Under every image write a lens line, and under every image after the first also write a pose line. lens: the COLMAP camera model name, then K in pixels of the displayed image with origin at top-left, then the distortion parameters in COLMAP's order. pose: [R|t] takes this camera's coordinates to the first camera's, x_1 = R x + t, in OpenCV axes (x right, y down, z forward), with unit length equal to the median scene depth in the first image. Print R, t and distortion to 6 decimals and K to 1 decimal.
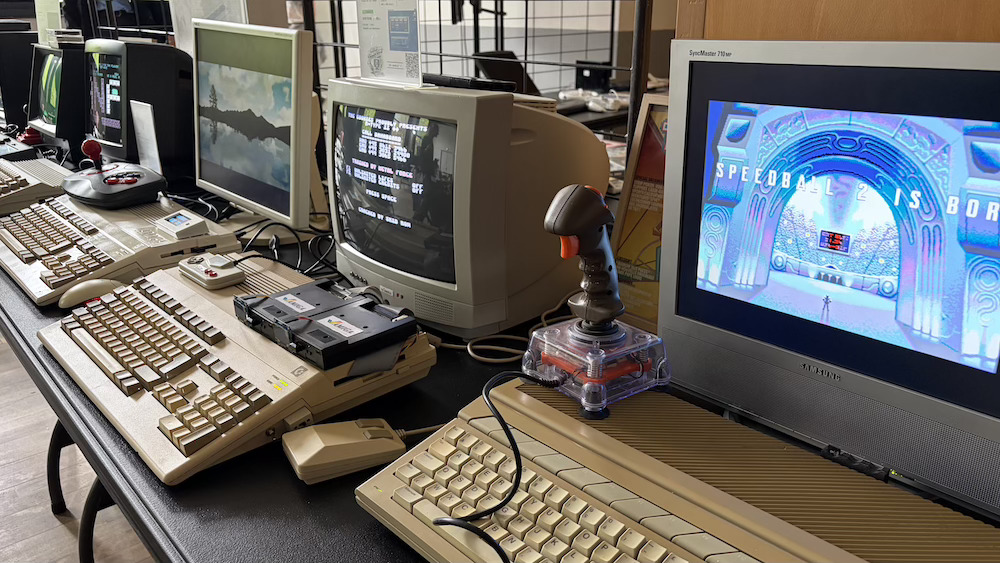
lens RADIAL K [[751.7, 0, 500.9], [0, 751.7, 280.1], [0, 0, 1]] dist [-0.003451, 0.001174]
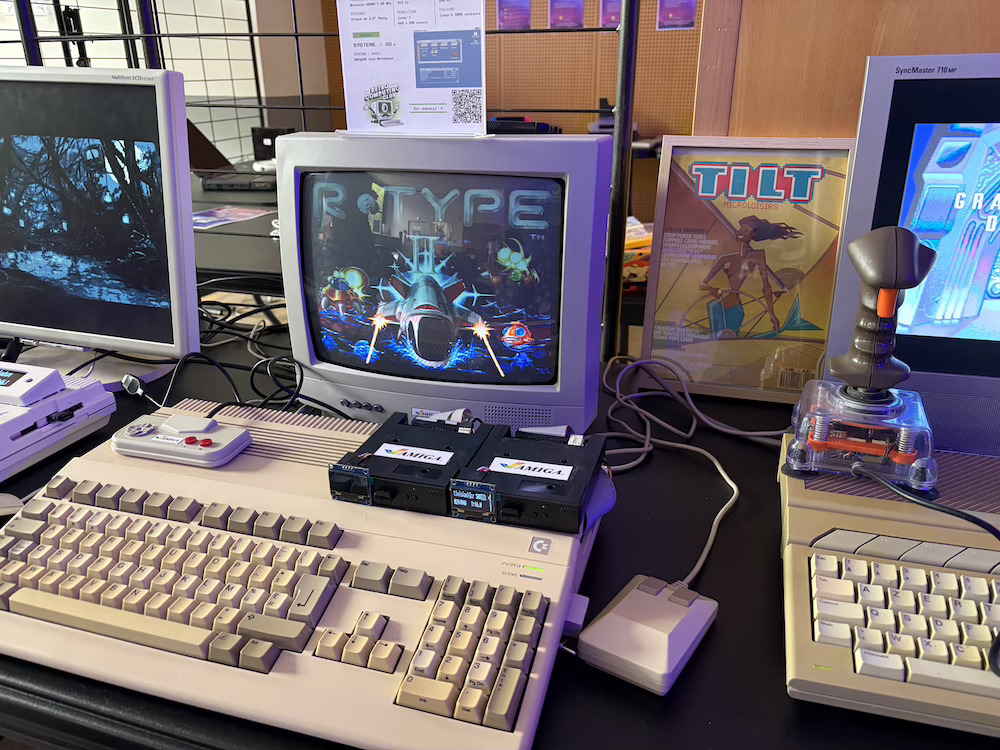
lens RADIAL K [[755.7, 0, 497.0], [0, 755.7, 374.4], [0, 0, 1]] dist [-0.000582, -0.003640]
pose [[0.868910, -0.188498, 0.457672, -0.541719], [0.176415, 0.981862, 0.069460, -0.080835], [-0.462464, 0.020386, 0.886404, 0.369209]]
